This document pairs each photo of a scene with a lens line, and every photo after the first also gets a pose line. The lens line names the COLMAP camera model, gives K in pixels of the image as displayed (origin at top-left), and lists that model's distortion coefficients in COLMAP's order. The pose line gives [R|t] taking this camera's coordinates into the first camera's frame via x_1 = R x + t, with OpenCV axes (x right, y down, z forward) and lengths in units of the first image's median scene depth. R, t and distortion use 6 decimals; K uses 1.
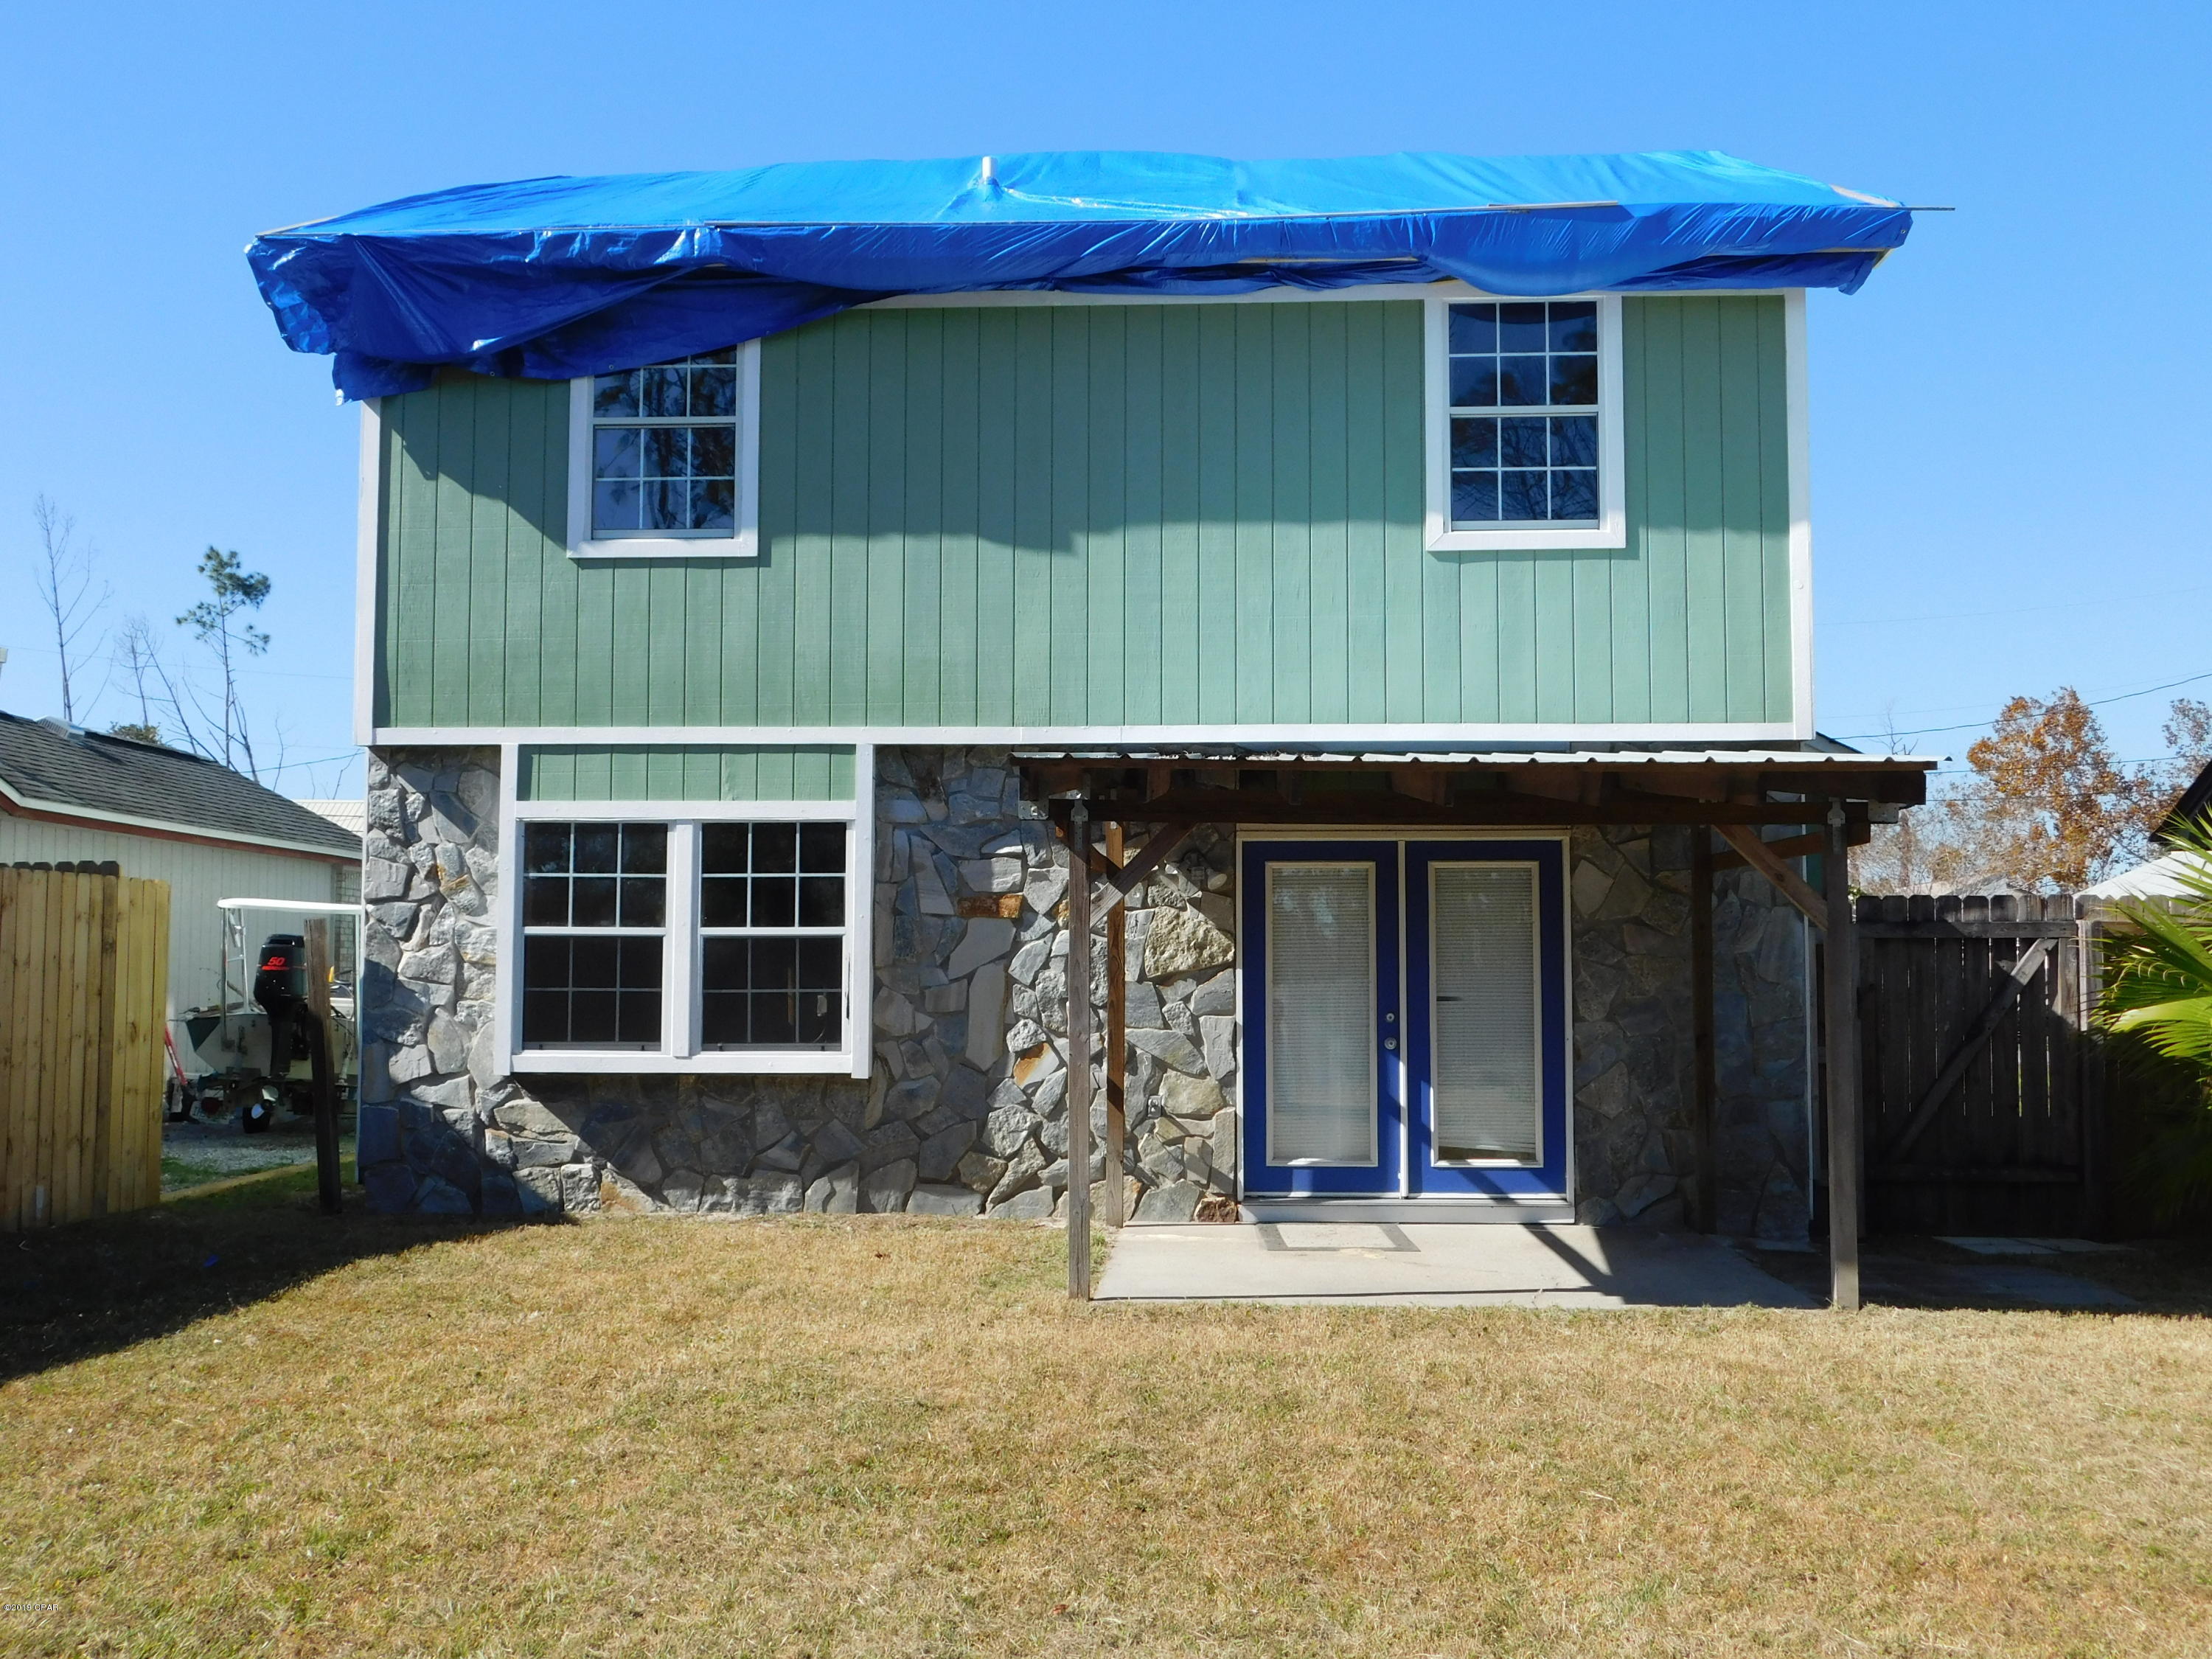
lens RADIAL K [[2349.2, 0, 1101.4], [0, 2349.2, 808.5], [0, 0, 1]] dist [-0.004129, 0.000000]
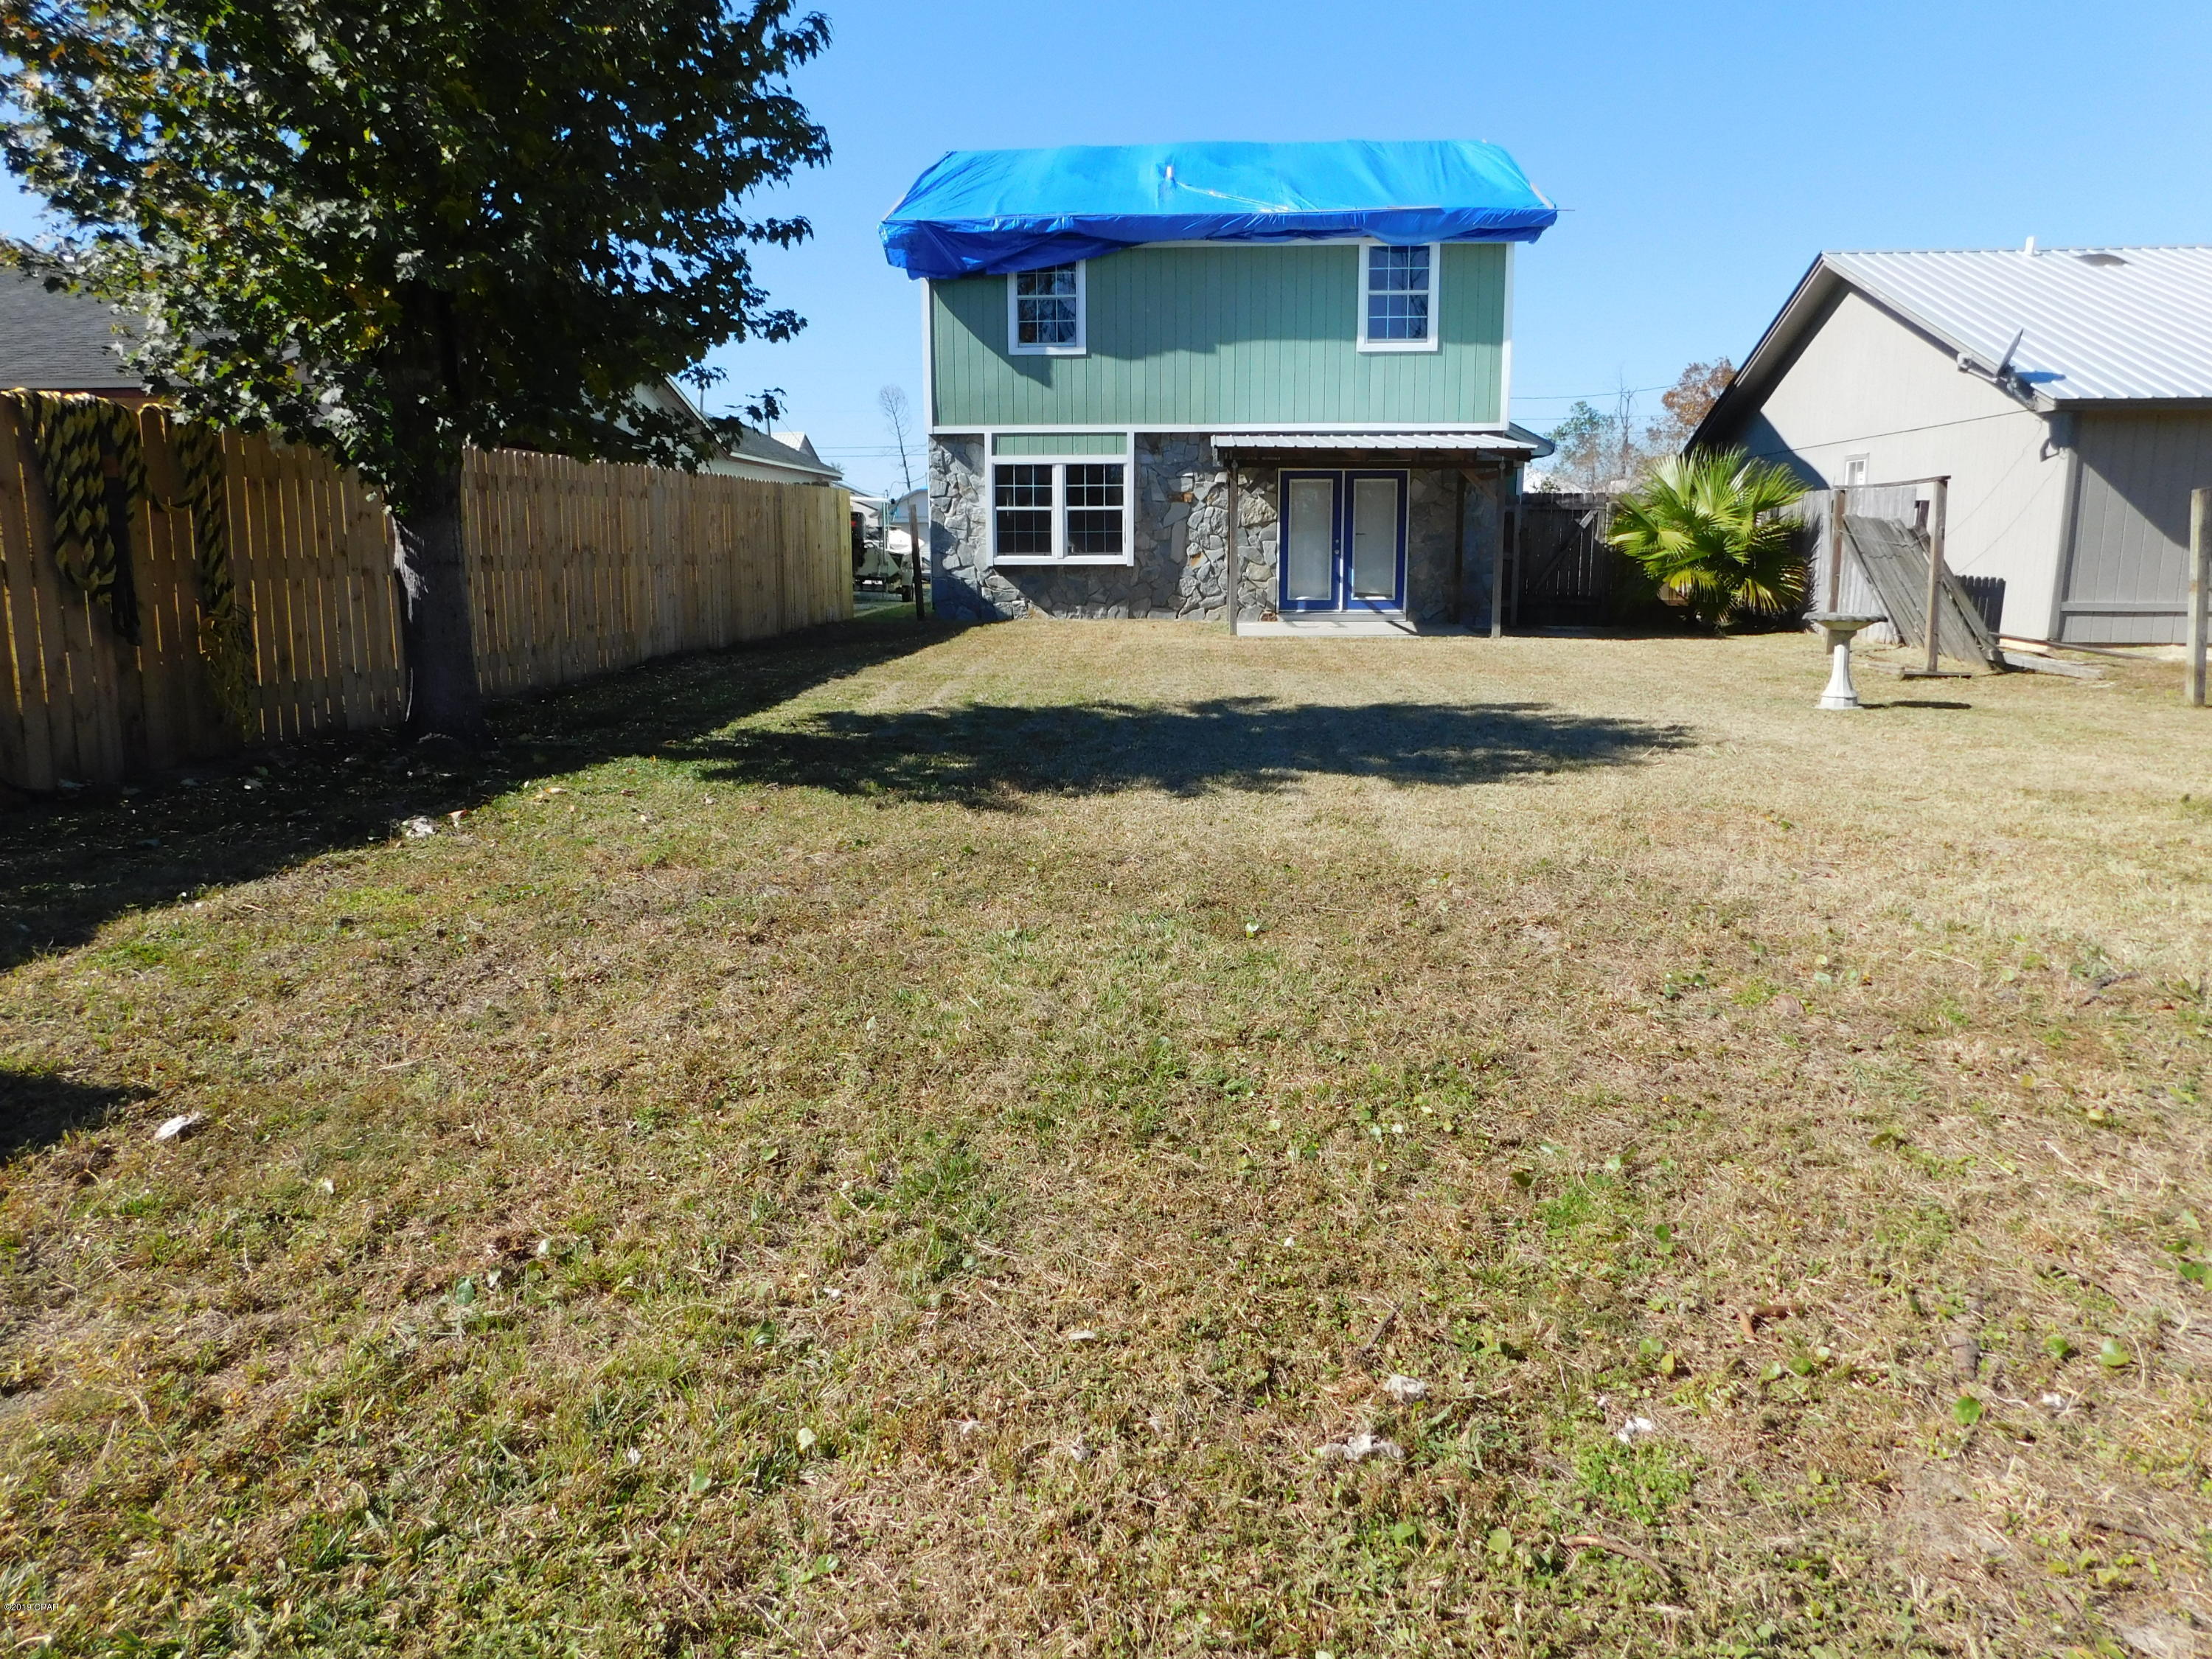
lens RADIAL K [[1454.7, 0, 1111.9], [0, 1454.7, 798.8], [0, 0, 1]] dist [-0.067966, 0.058641]
pose [[0.999946, -0.003319, -0.009848, -0.107074], [0.005656, 0.968781, 0.247852, -0.031778], [0.008718, -0.247894, 0.968748, -0.594921]]
